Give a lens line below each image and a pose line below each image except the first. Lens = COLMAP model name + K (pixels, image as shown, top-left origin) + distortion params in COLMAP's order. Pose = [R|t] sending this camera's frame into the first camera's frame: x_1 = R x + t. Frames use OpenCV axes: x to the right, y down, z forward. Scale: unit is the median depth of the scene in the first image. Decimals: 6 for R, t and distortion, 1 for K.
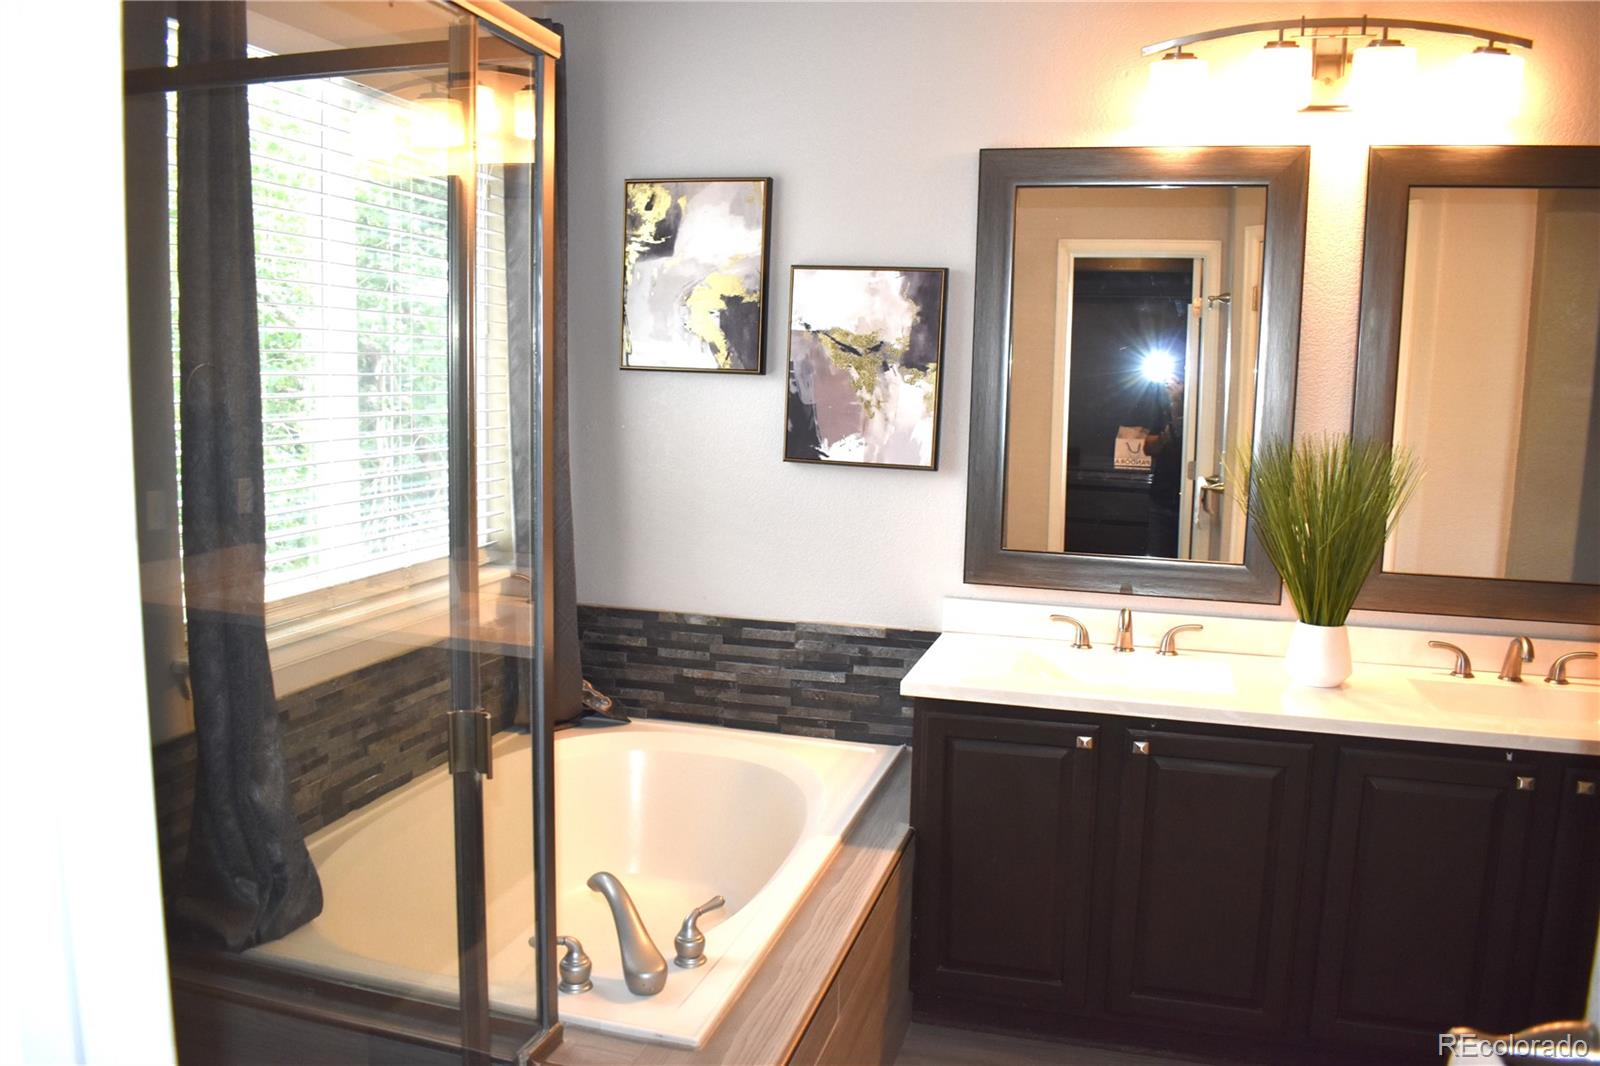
lens RADIAL K [[1227.6, 0, 804.1], [0, 1227.6, 534.0], [0, 0, 1]] dist [-0.096417, 0.016160]
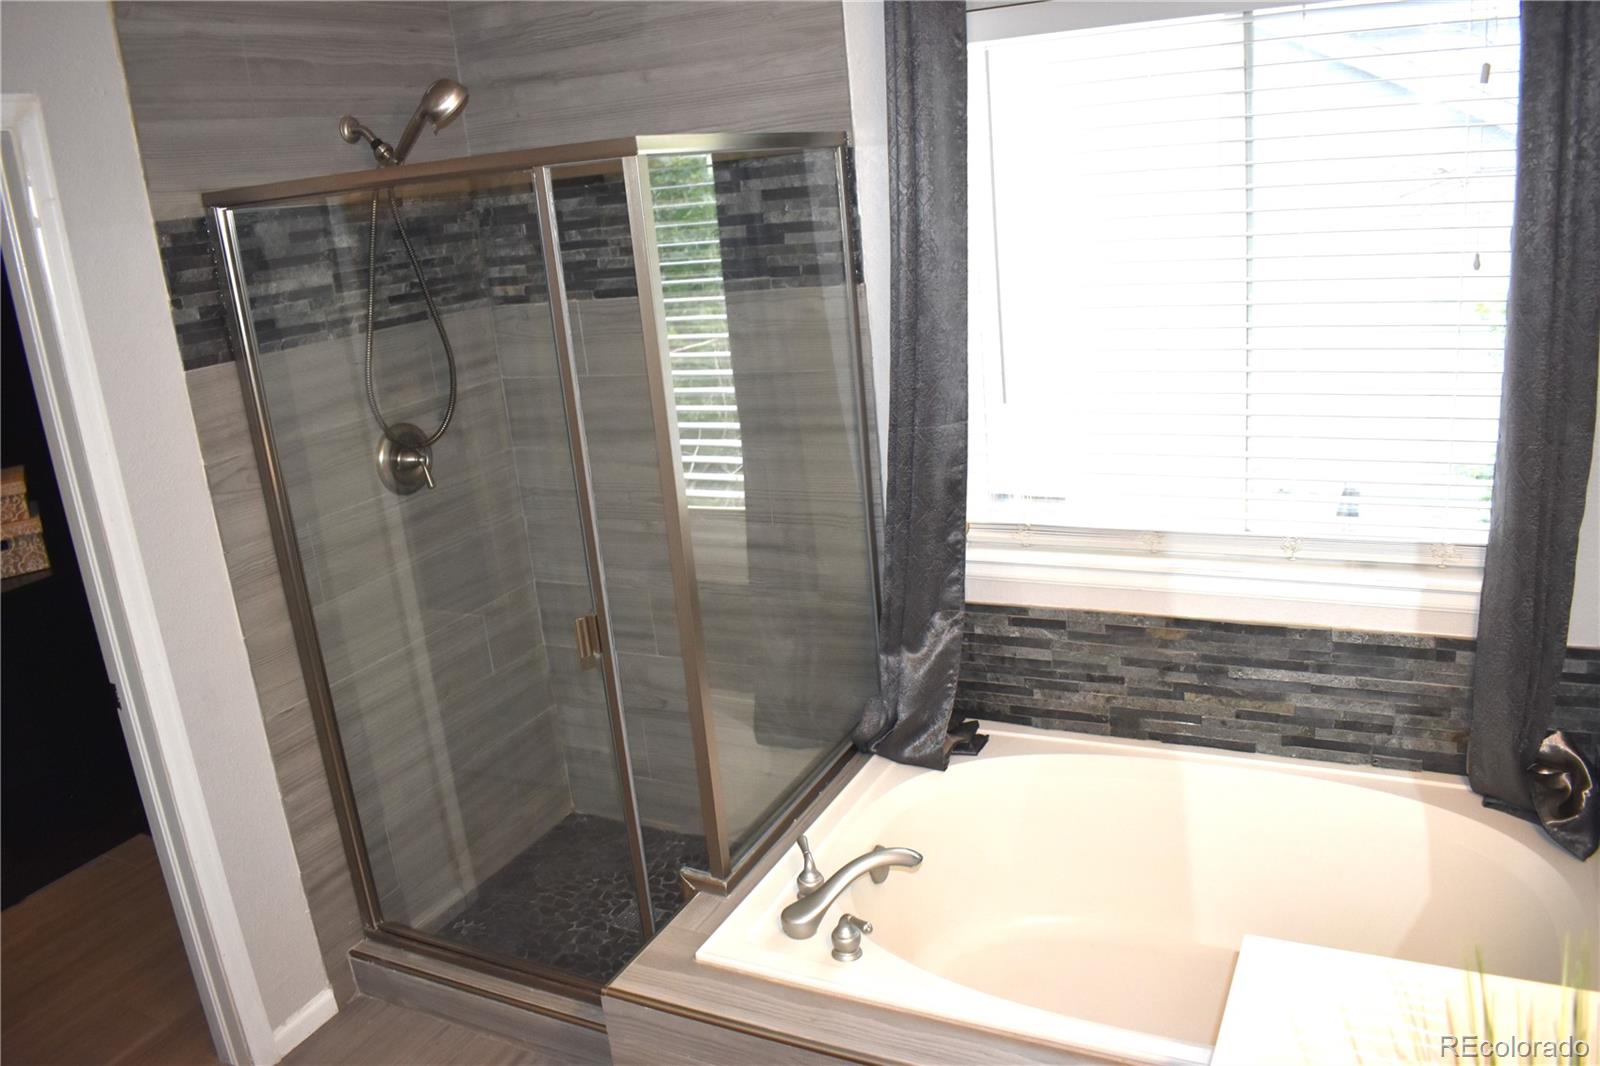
lens RADIAL K [[1227.6, 0, 804.1], [0, 1227.6, 534.0], [0, 0, 1]] dist [-0.096417, 0.016160]
pose [[-0.174832, 0.274294, -0.945620, 0.622801], [-0.049923, 0.956707, 0.286740, -0.228436], [0.983332, 0.097340, -0.153569, 0.836915]]
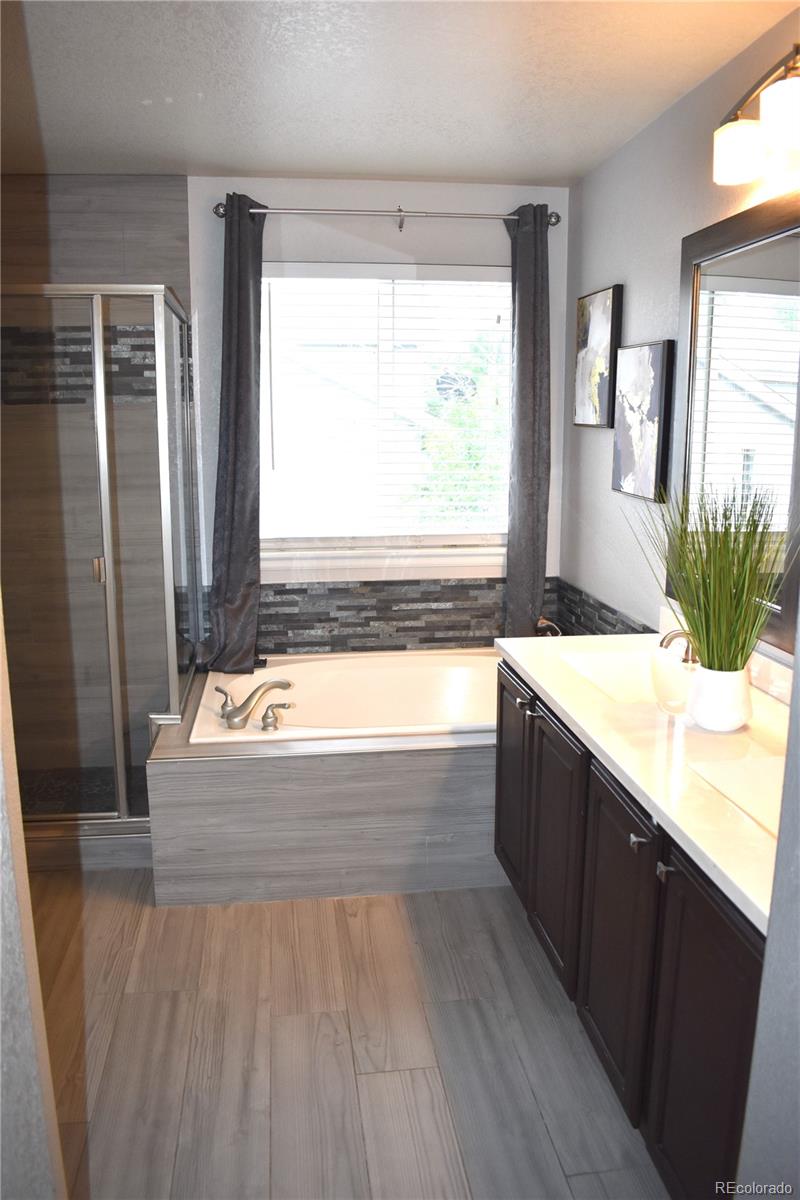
lens RADIAL K [[920.7, 0, 400.0], [0, 920.7, 600.0], [0, 0, 1]] dist [-0.096417, 0.016160]
pose [[0.394223, 0.157315, -0.905450, 0.994857], [-0.113245, 0.986047, 0.122012, -0.045040], [0.912011, 0.054438, 0.406537, 0.446565]]
